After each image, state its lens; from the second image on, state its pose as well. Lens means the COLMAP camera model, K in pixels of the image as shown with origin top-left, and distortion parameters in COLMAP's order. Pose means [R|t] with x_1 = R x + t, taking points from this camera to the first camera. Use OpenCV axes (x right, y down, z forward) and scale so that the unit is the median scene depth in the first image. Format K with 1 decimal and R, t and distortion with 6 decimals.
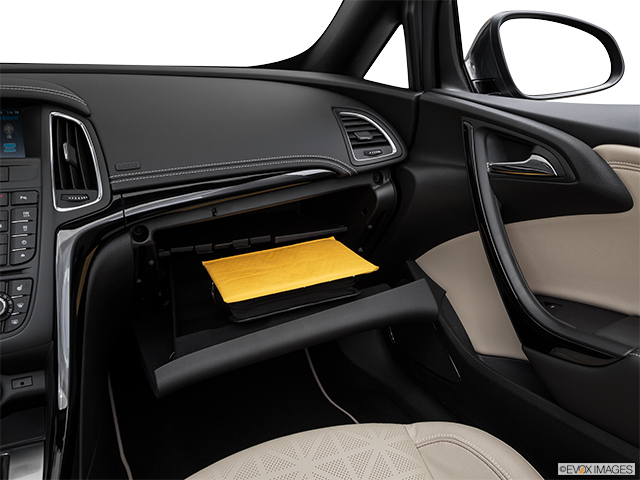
lens RADIAL K [[543.9, 0, 319.8], [0, 543.9, 240.9], [0, 0, 1]] dist [-0.081535, 0.022740]
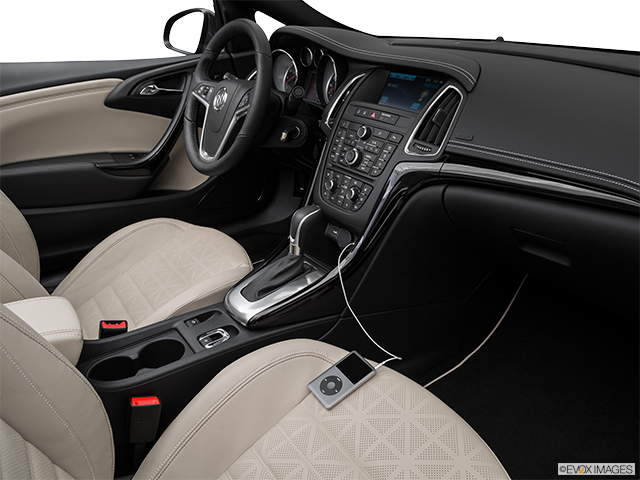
lens RADIAL K [[482.2, 0, 325.6], [0, 482.2, 243.6], [0, 0, 1]] dist [-0.115550, 0.046126]
pose [[0.203264, 0.421213, -0.883891, 0.664192], [-0.297678, 0.886590, 0.354043, -0.213288], [0.932776, 0.191150, 0.305597, 0.406294]]
